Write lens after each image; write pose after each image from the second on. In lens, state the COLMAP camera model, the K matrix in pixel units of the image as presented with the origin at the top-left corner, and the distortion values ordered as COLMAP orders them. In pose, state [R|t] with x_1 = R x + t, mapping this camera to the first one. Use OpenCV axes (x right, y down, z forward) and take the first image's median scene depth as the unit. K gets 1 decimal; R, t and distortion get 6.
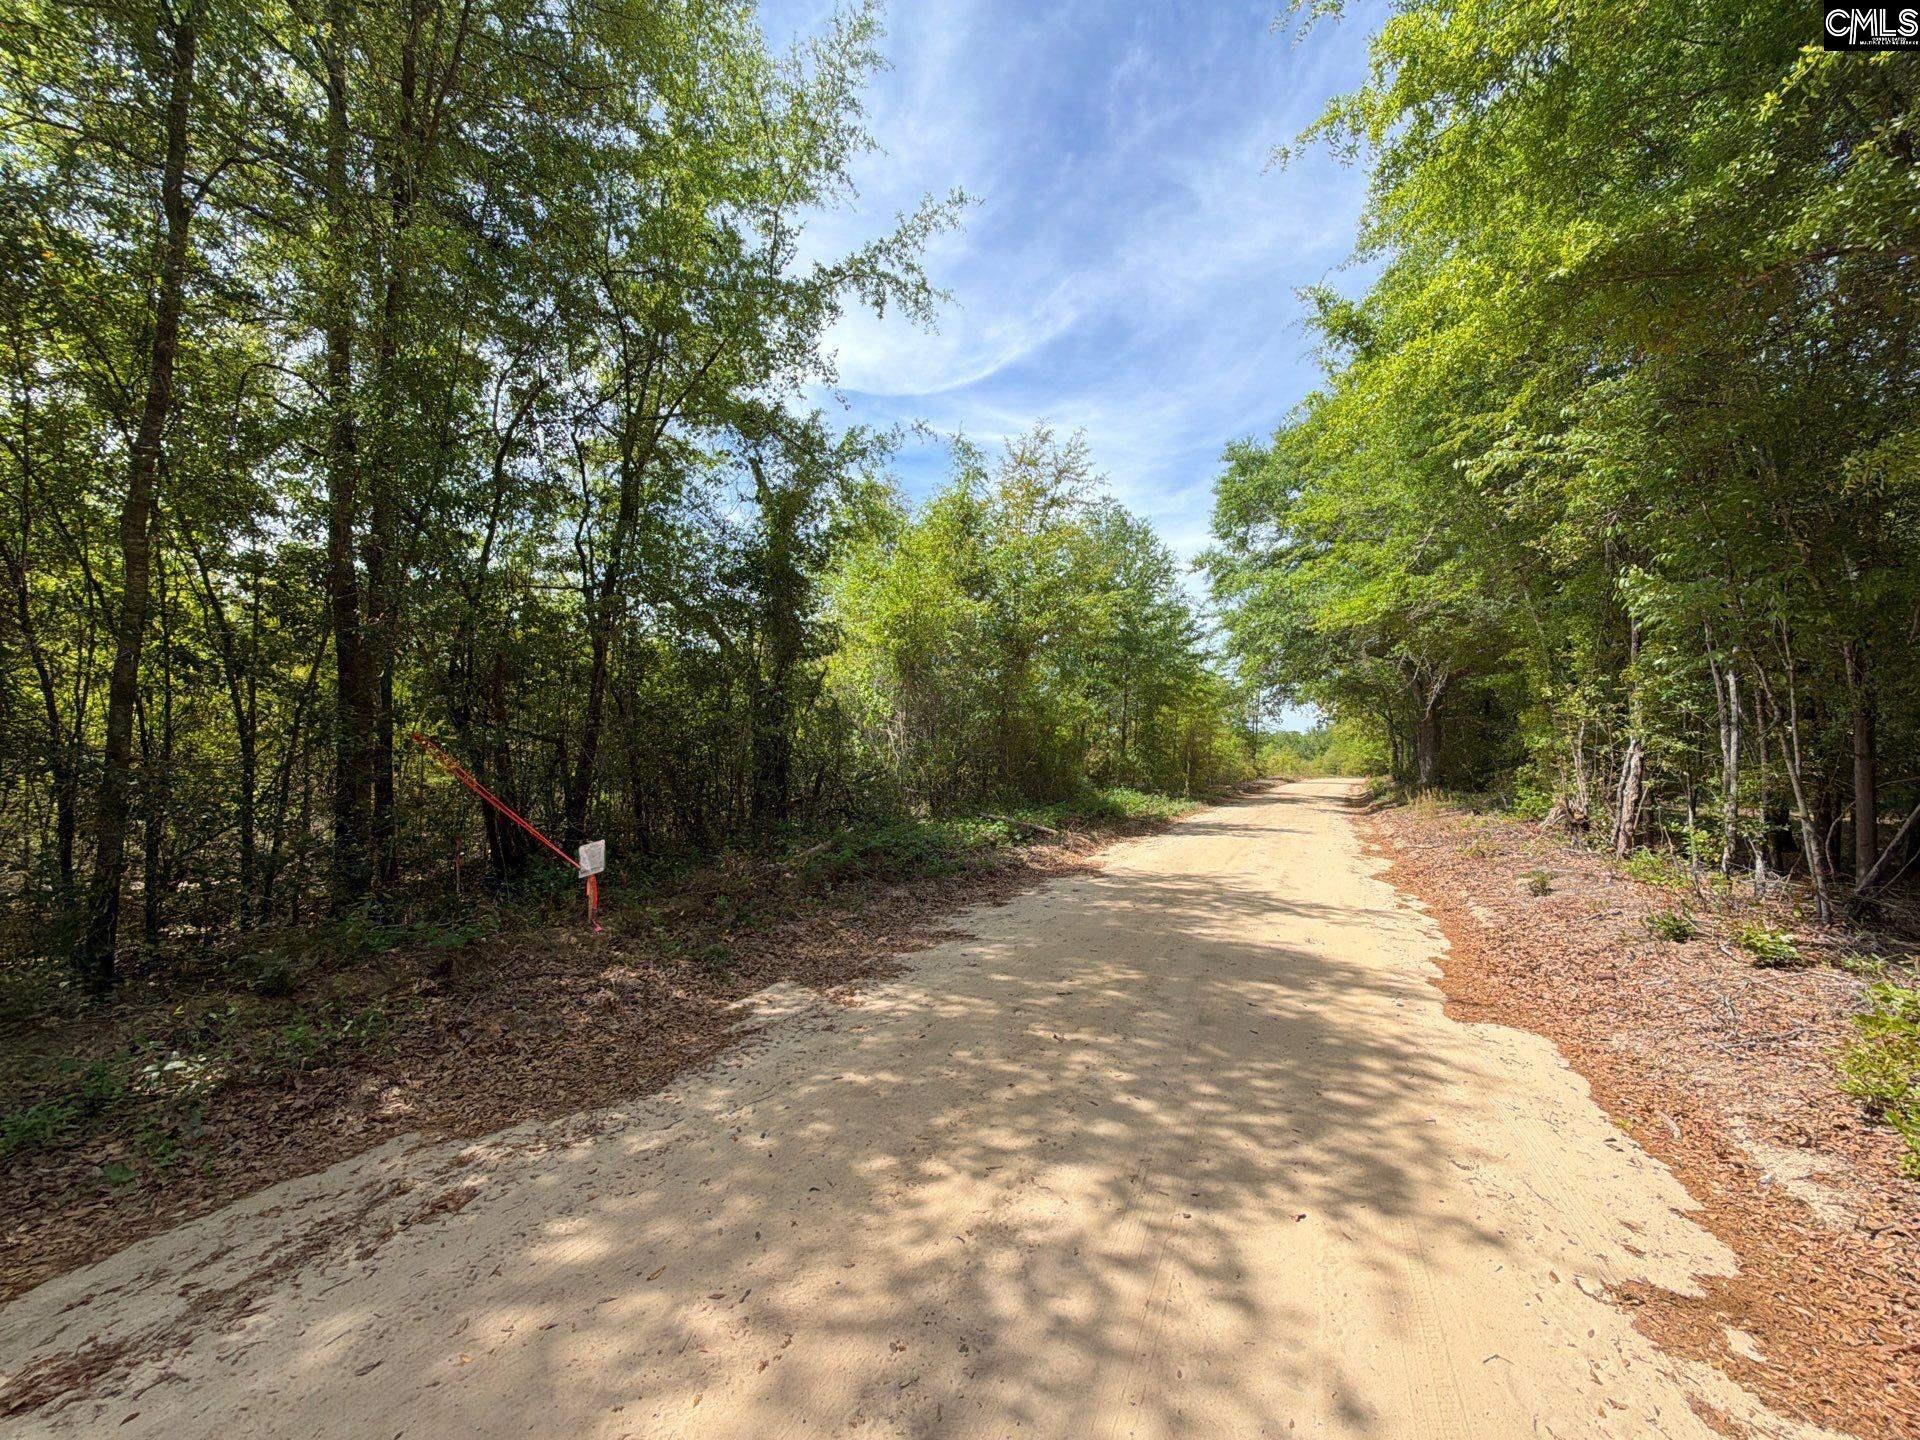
lens RADIAL K [[787.8, 0, 970.4], [0, 787.8, 667.6], [0, 0, 1]] dist [0.000063, -0.000849]
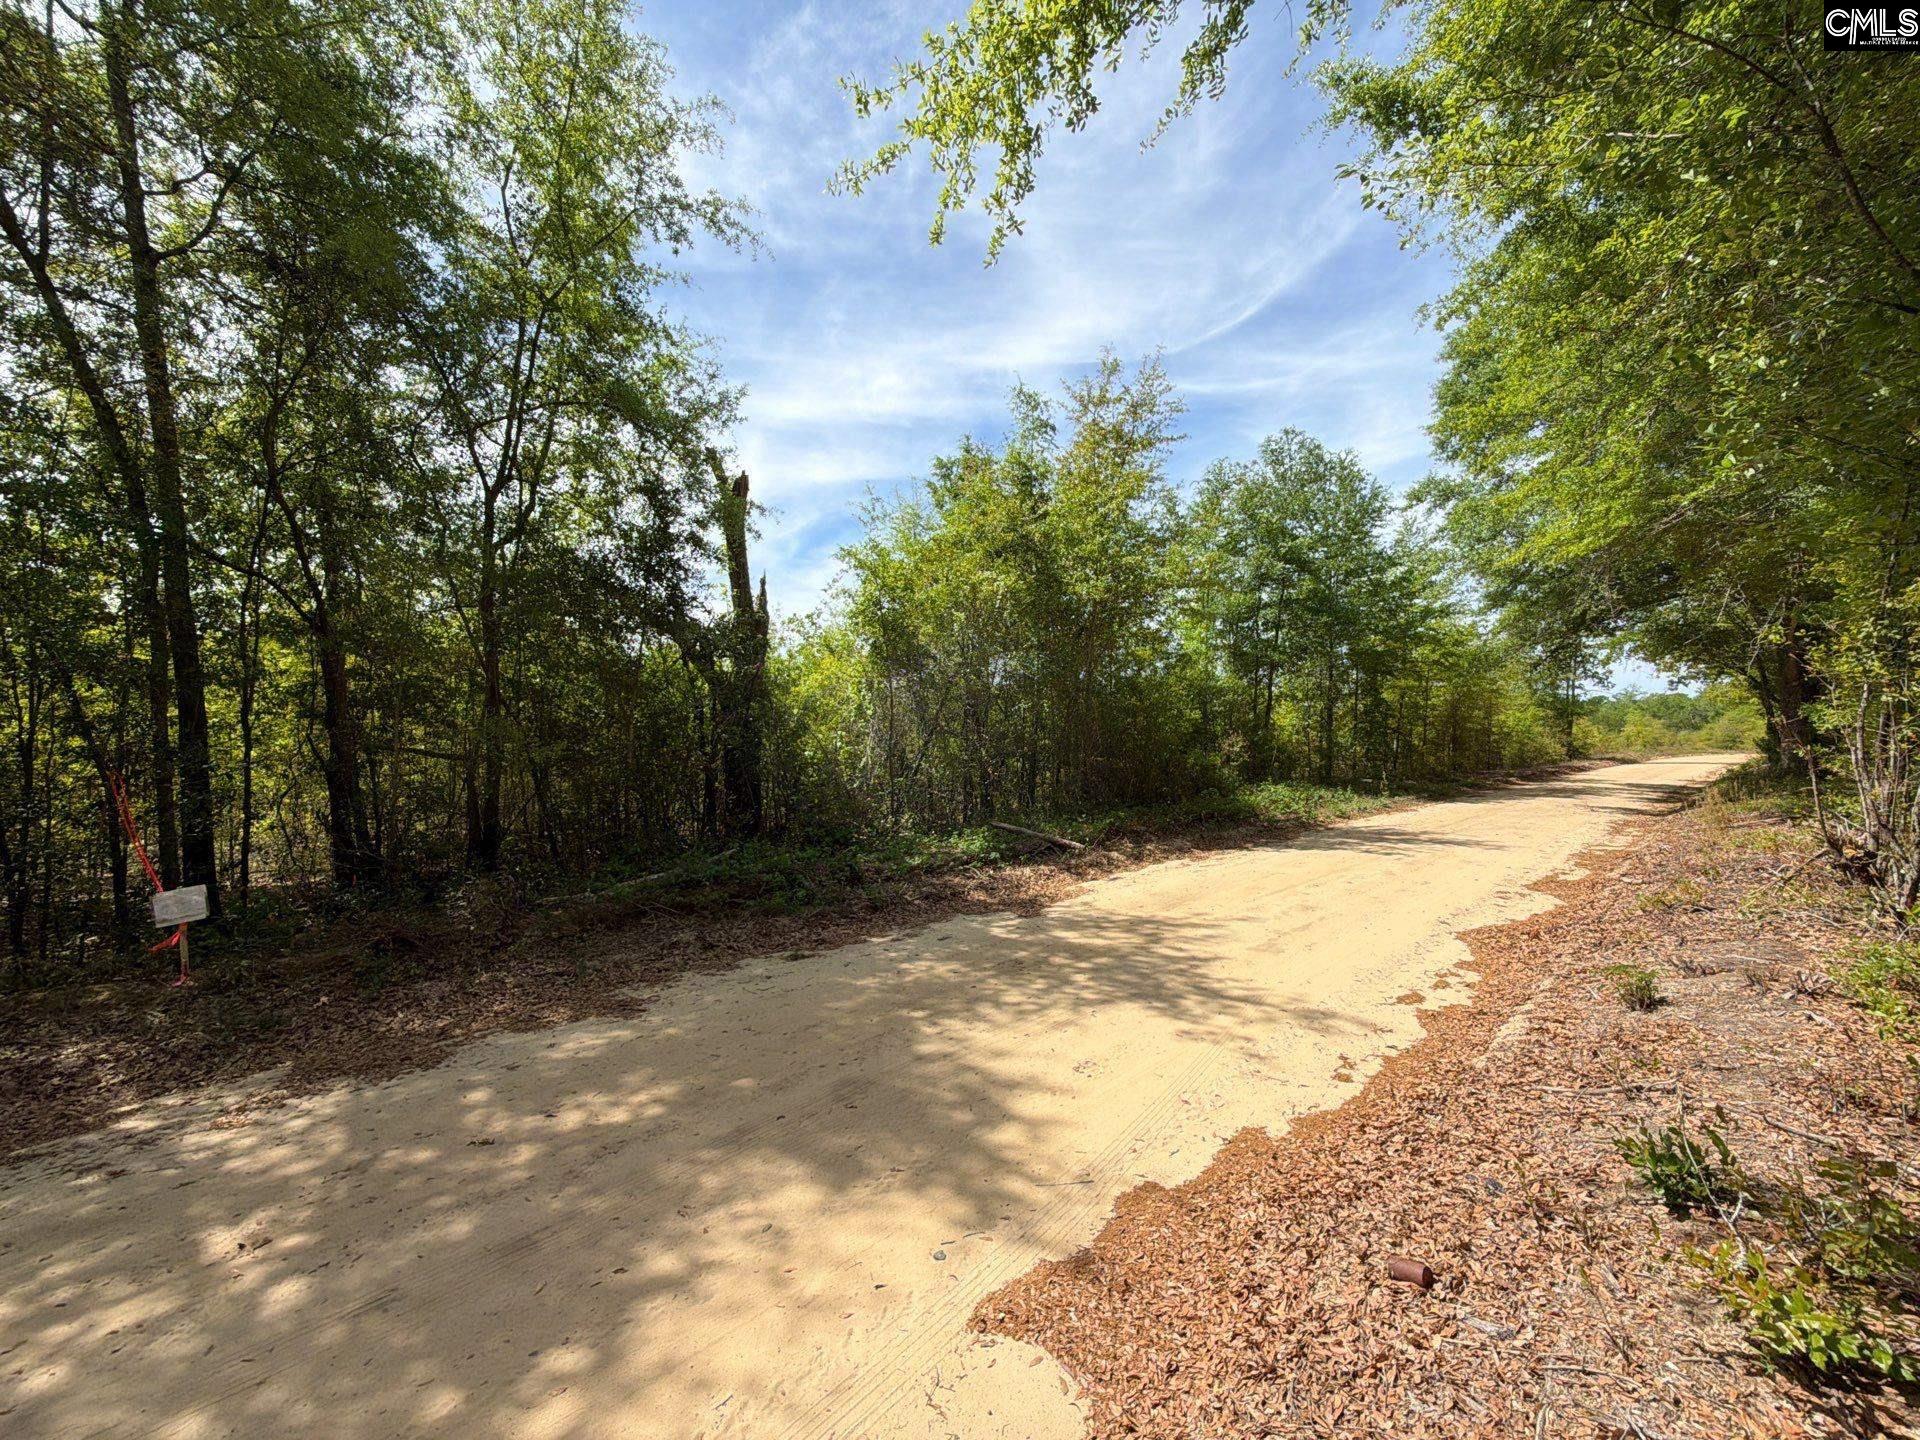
lens RADIAL K [[787.8, 0, 972.6], [0, 787.8, 690.8], [0, 0, 1]] dist [0.000063, -0.000849]
pose [[0.935977, -0.043901, -0.349313, 0.138501], [0.062733, 0.997113, 0.042778, 0.001160], [0.346426, -0.061953, 0.936029, 0.087794]]
